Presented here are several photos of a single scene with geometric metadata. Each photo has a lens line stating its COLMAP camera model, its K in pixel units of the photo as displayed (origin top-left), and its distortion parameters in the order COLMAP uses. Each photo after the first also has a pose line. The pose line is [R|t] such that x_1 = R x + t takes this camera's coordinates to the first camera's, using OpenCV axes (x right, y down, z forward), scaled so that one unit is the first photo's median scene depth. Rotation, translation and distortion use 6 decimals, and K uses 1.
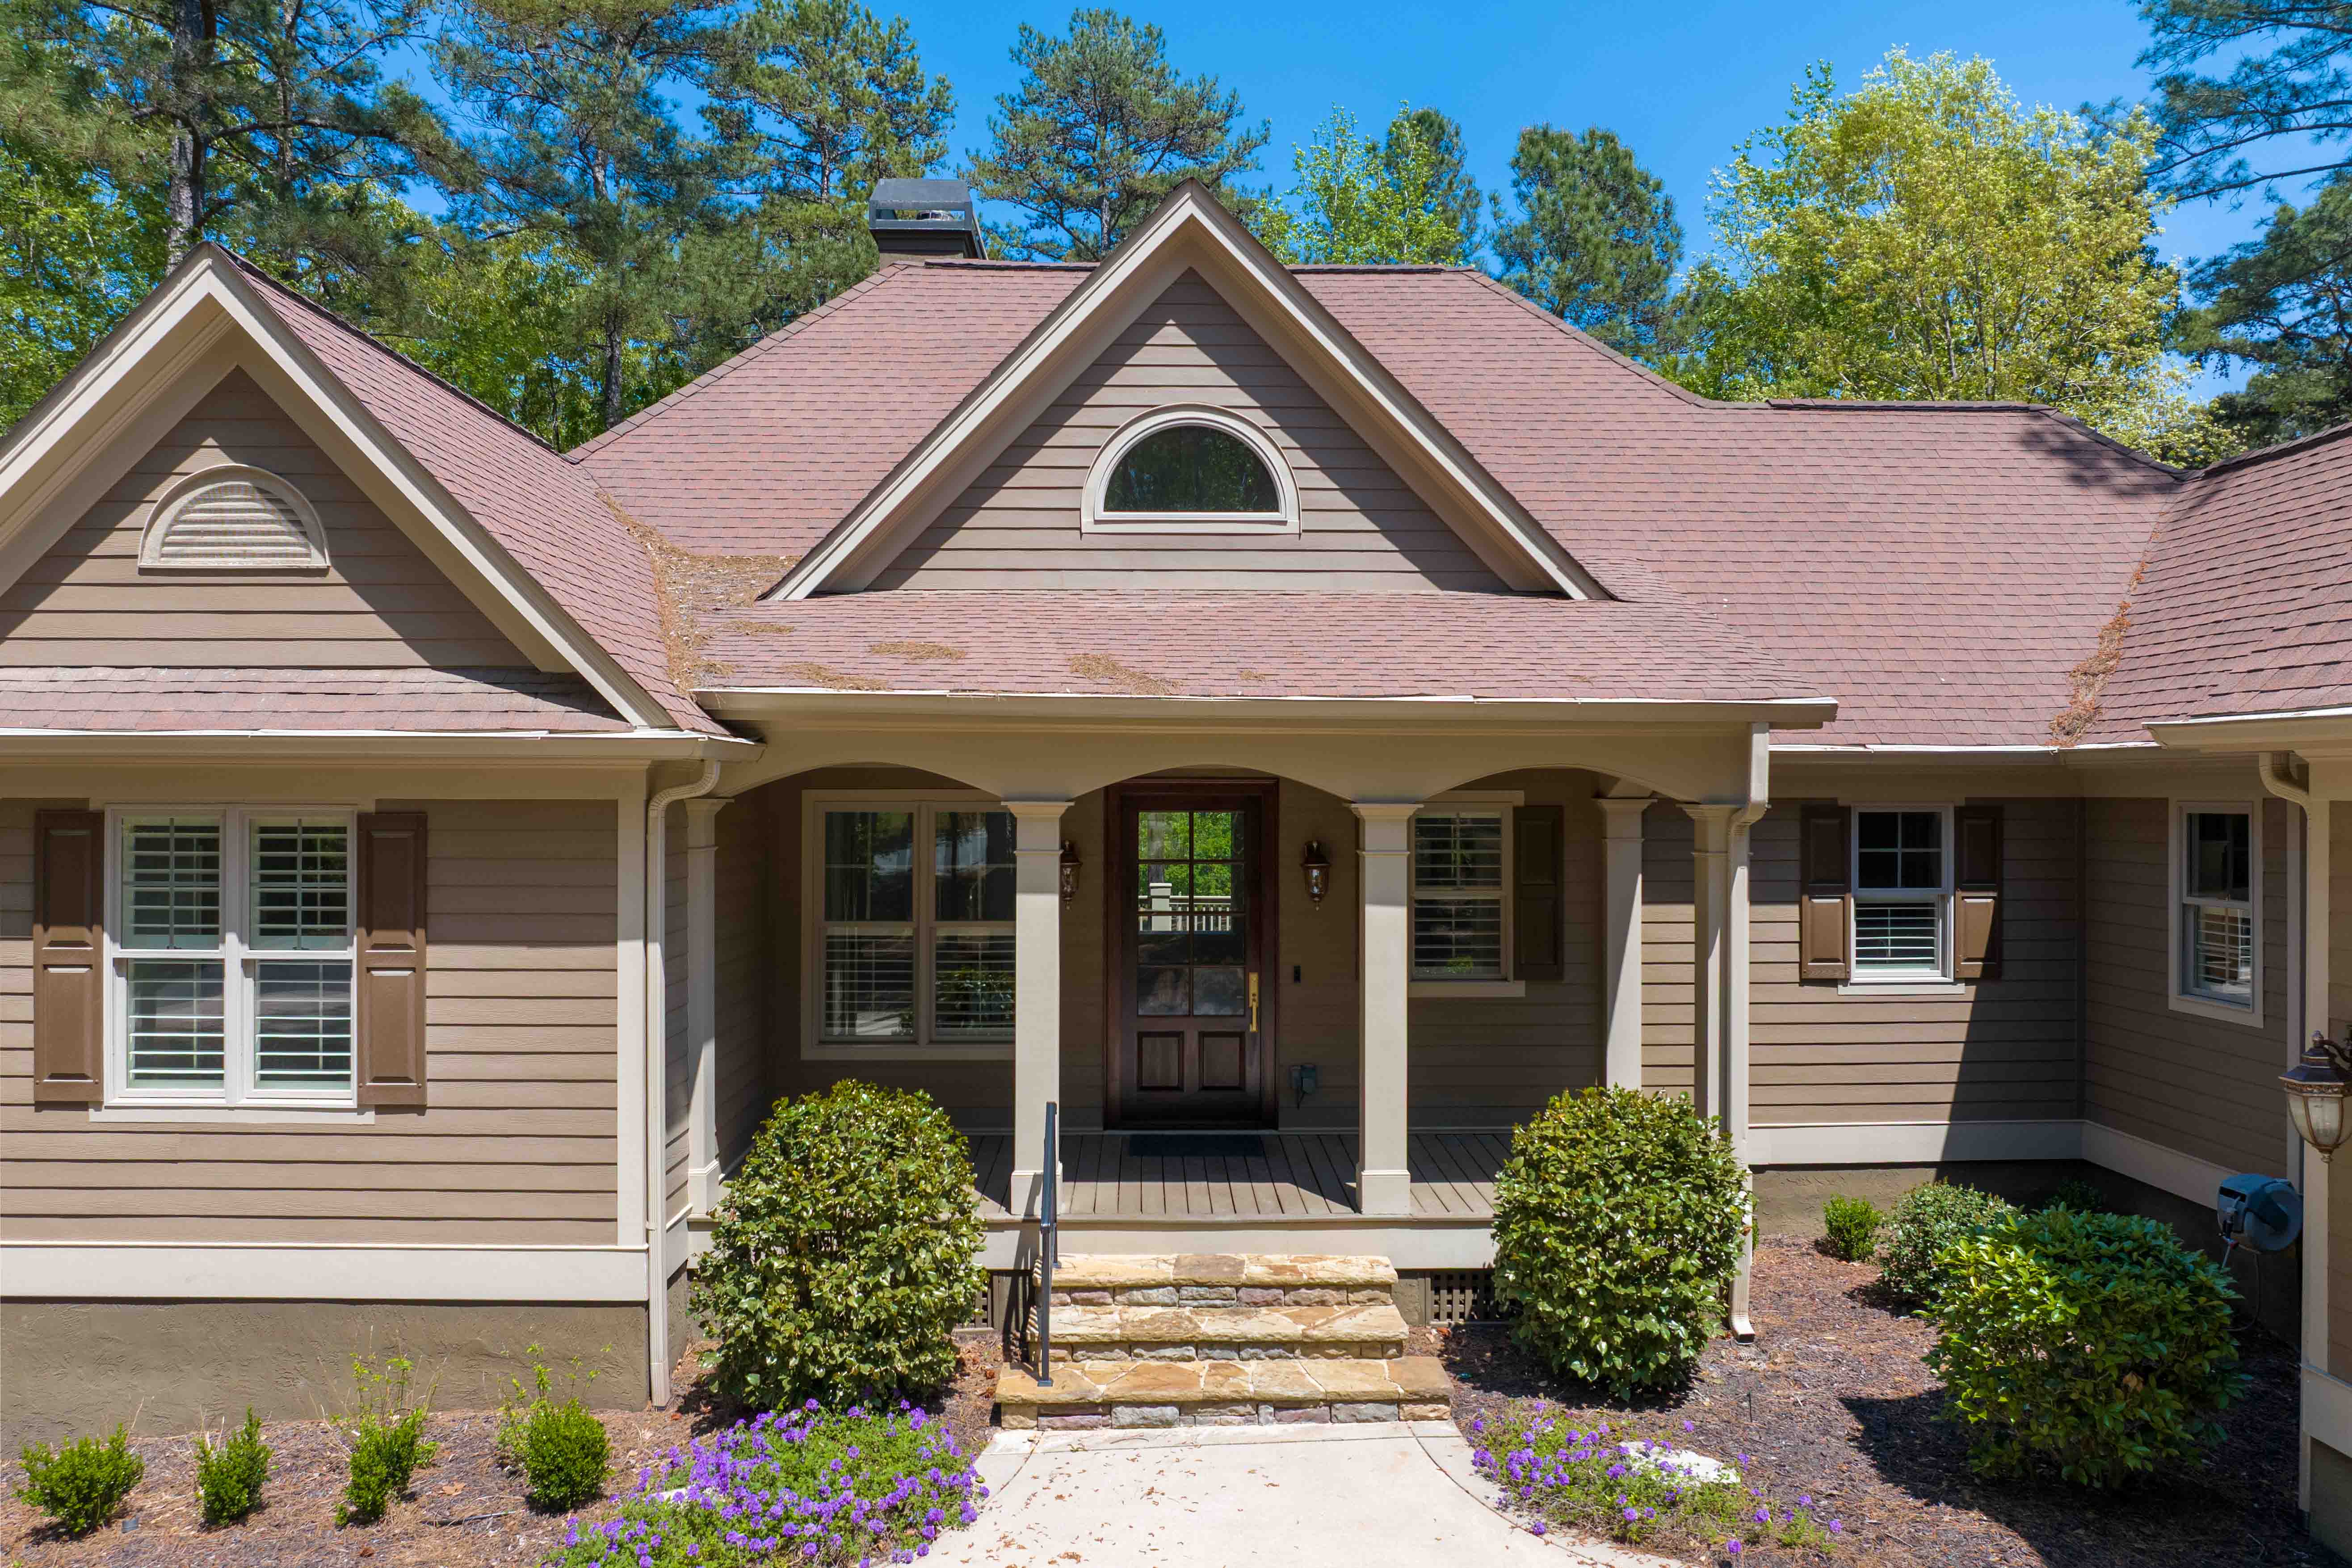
lens RADIAL K [[1685.4, 0, 1176.0], [0, 1685.4, 784.0], [0, 0, 1]] dist [-0.068012, 0.049092]
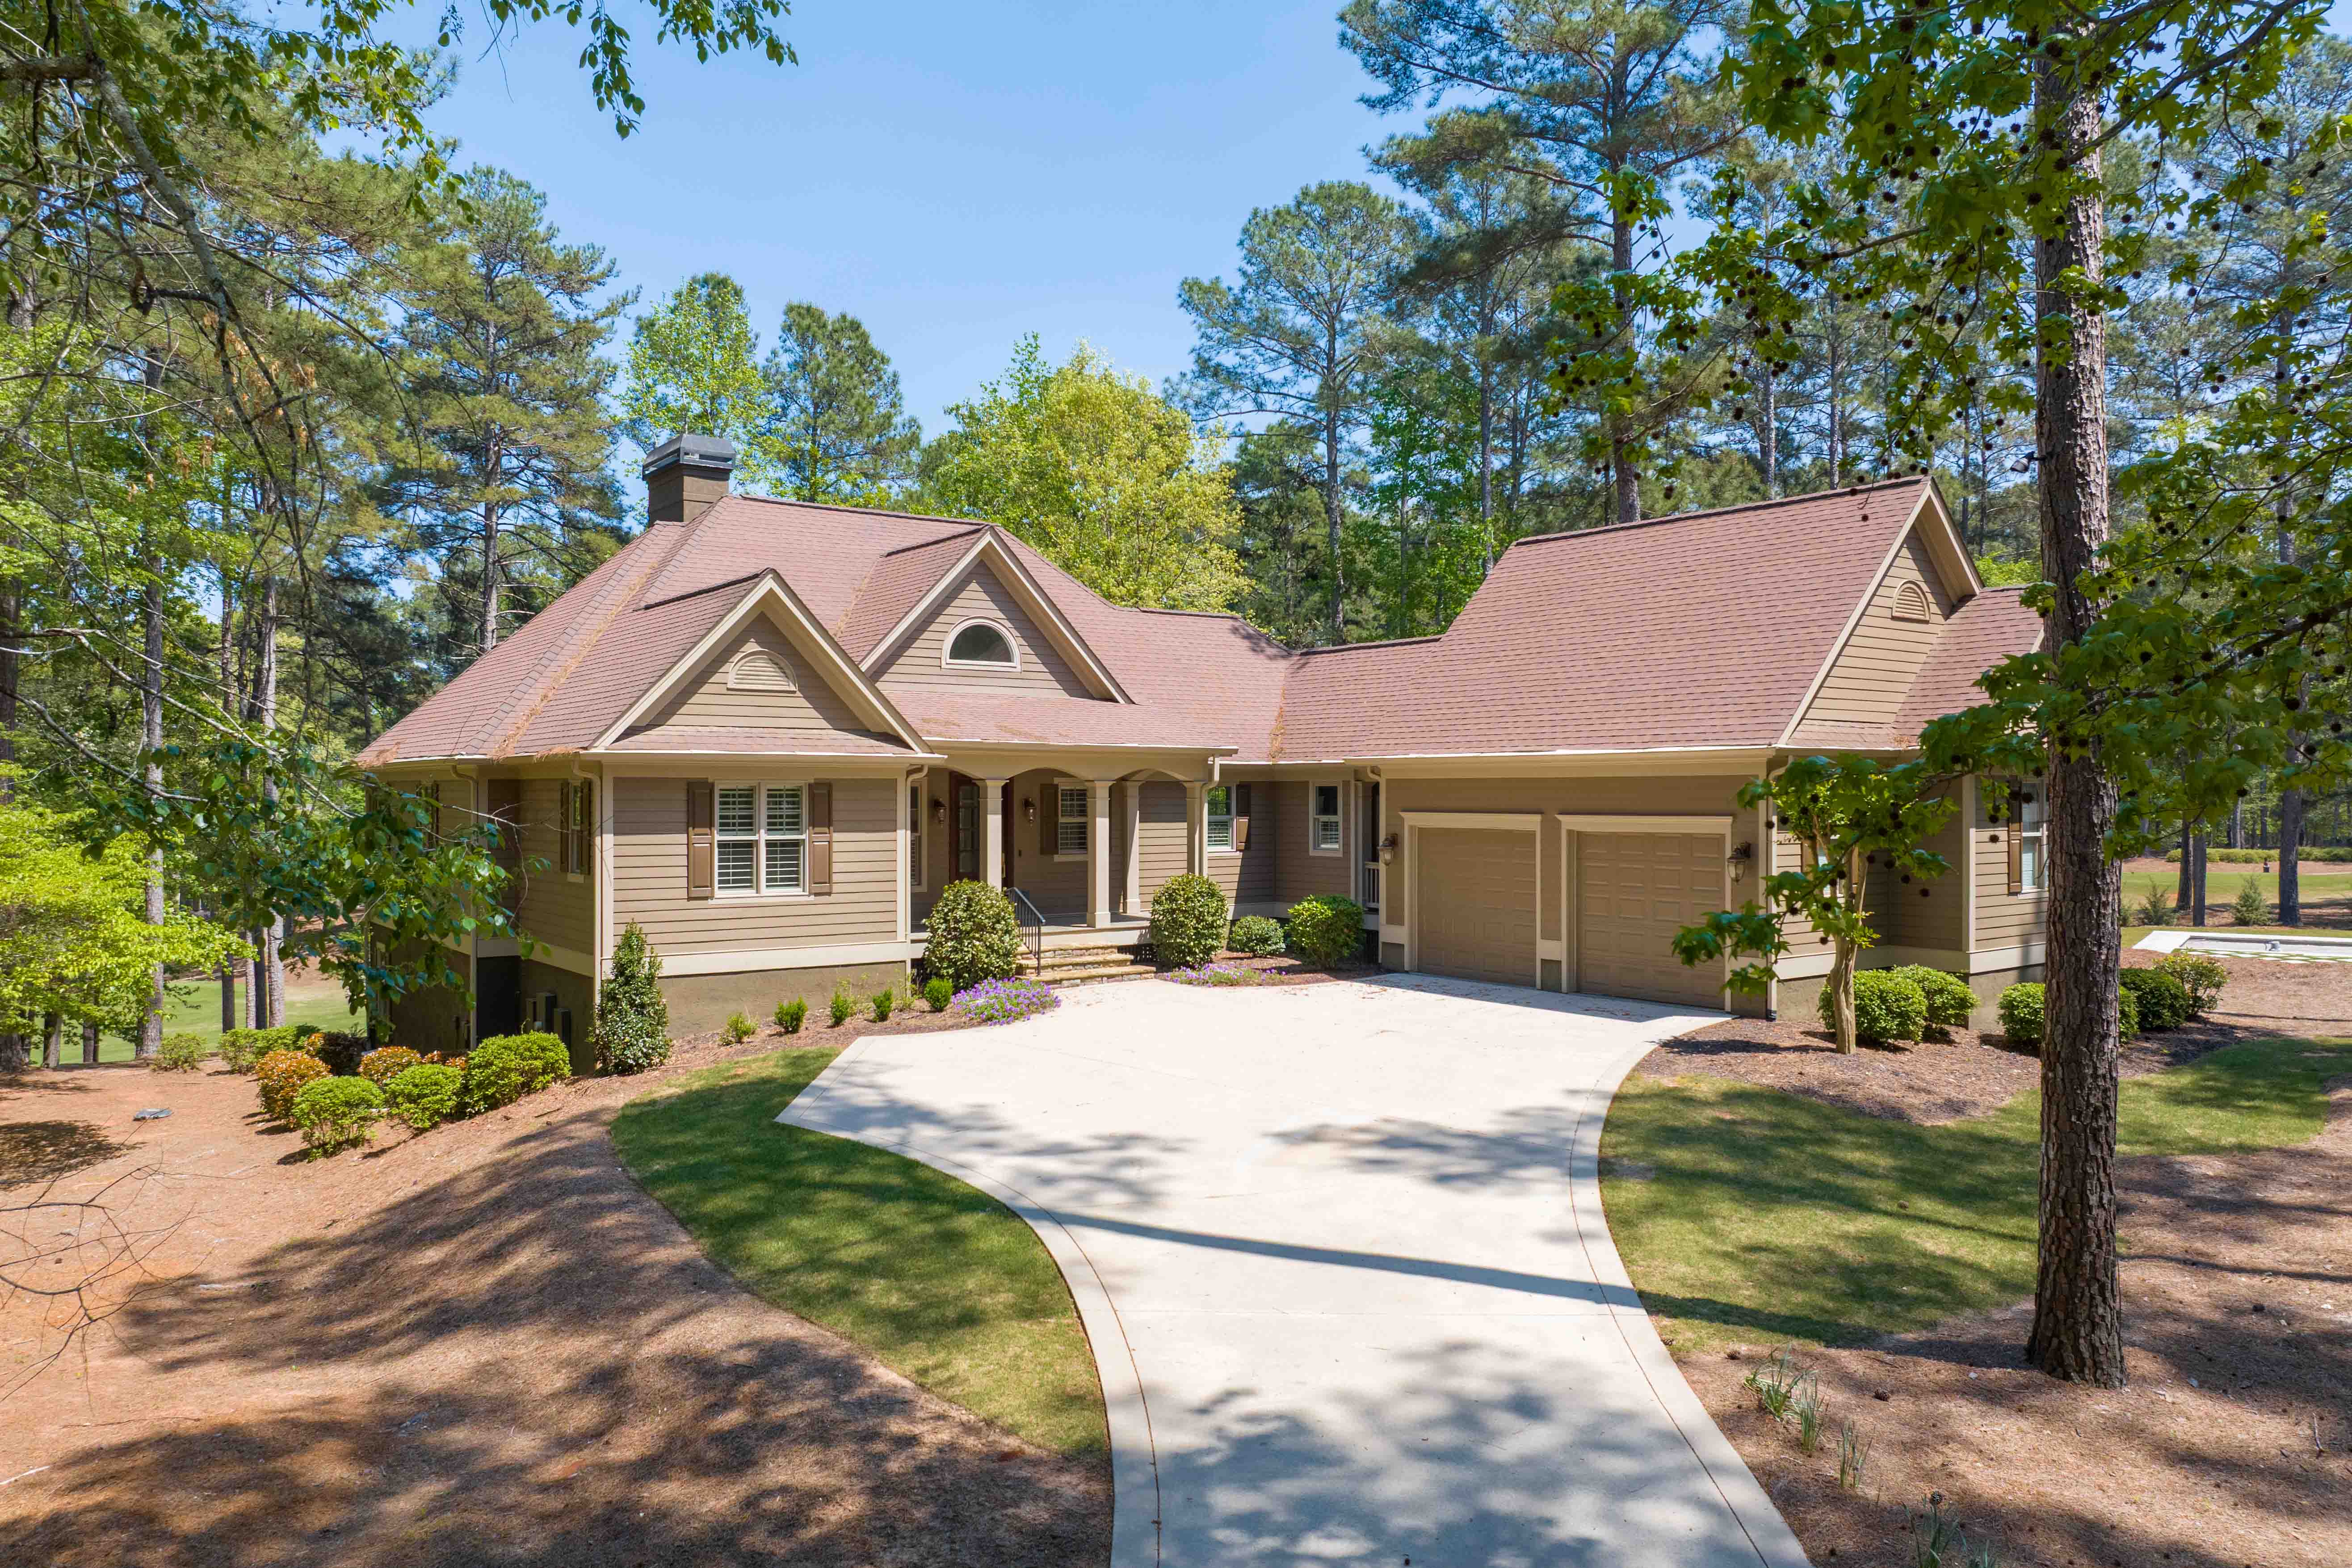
lens RADIAL K [[1685.4, 0, 1176.0], [0, 1685.4, 784.0], [0, 0, 1]] dist [-0.068012, 0.049092]
pose [[0.819335, 0.001114, 0.573313, -1.439370], [-0.003509, 0.999989, 0.003071, 0.007489], [-0.573304, -0.004528, 0.819330, -1.428271]]
